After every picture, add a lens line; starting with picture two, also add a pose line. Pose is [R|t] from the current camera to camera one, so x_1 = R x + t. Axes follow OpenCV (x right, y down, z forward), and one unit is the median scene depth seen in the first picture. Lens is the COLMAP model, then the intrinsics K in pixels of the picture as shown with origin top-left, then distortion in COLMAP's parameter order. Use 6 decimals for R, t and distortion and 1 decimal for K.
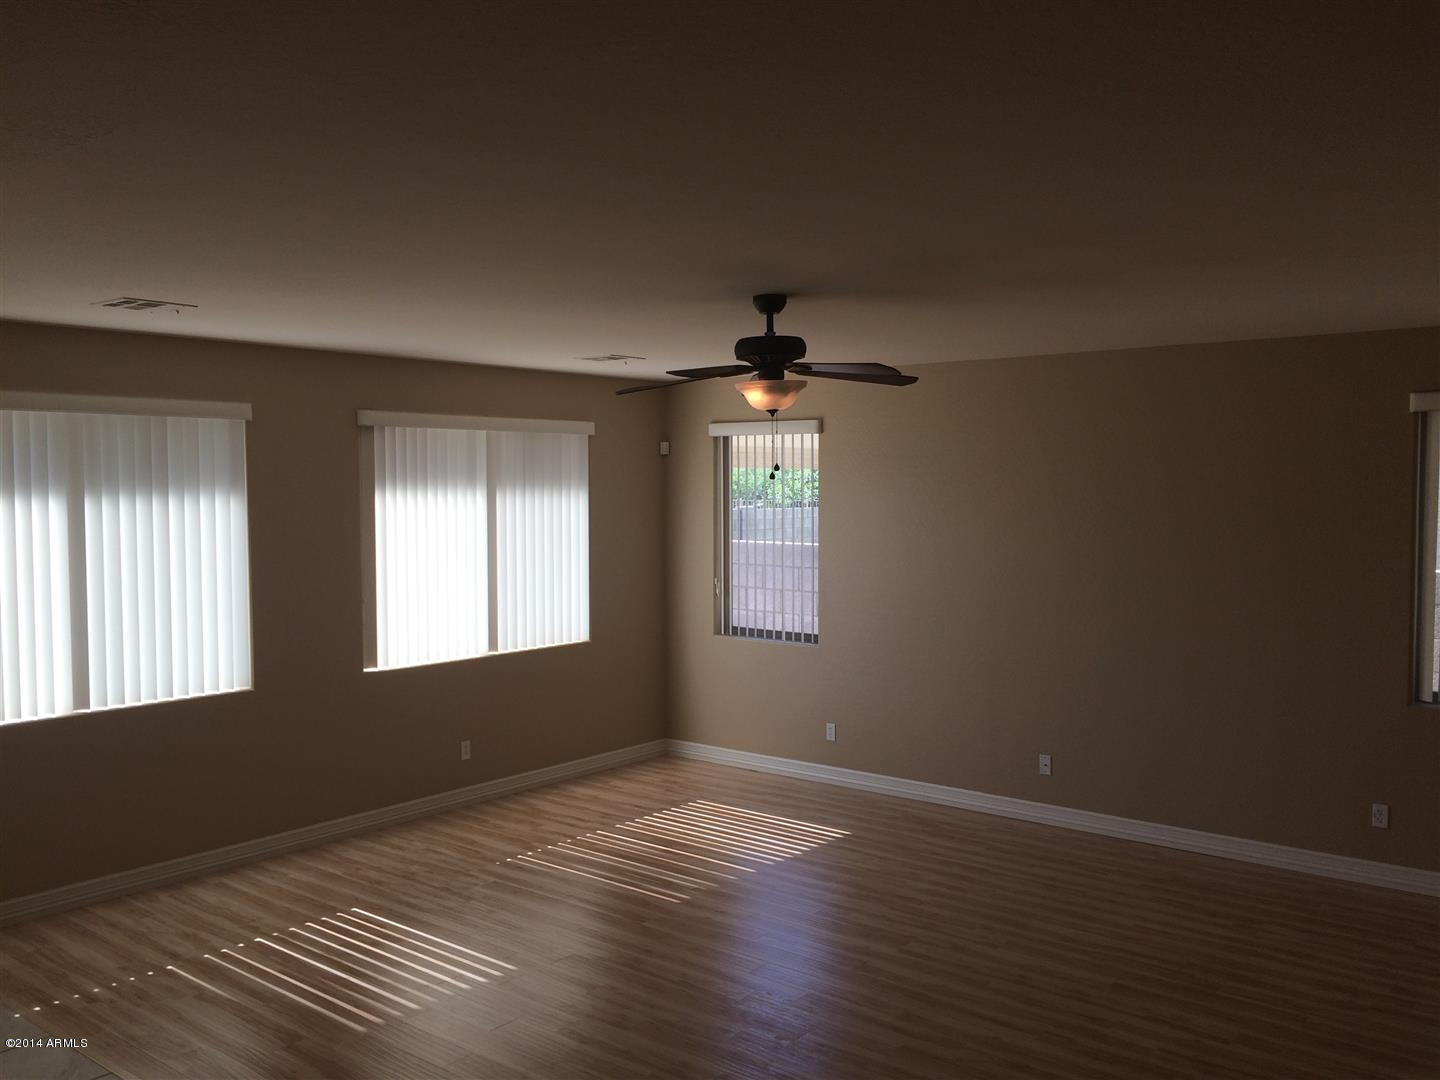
lens RADIAL K [[1252.0, 0, 727.7], [0, 1252.0, 535.5], [0, 0, 1]] dist [0.060193, -0.076886]
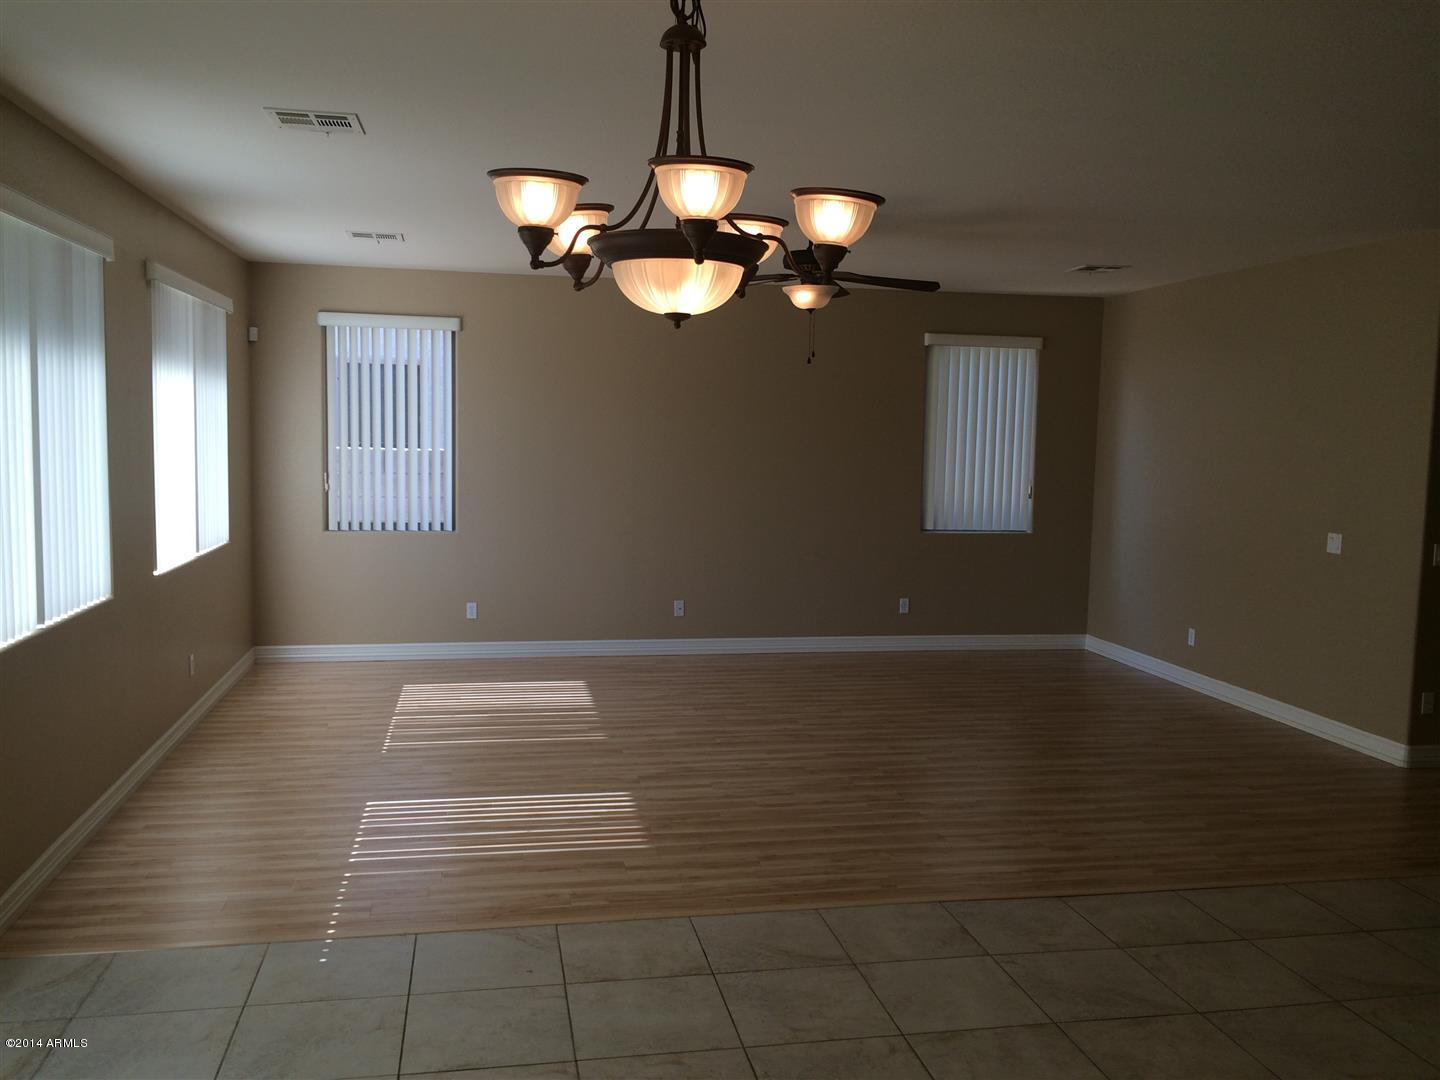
lens RADIAL K [[1252.0, 0, 728.5], [0, 1252.0, 544.5], [0, 0, 1]] dist [0.060193, -0.076886]
pose [[0.637898, -0.059534, 0.767816, -0.761046], [0.013148, 0.997704, 0.066435, 0.038682], [-0.770009, -0.032284, 0.637216, 0.177356]]
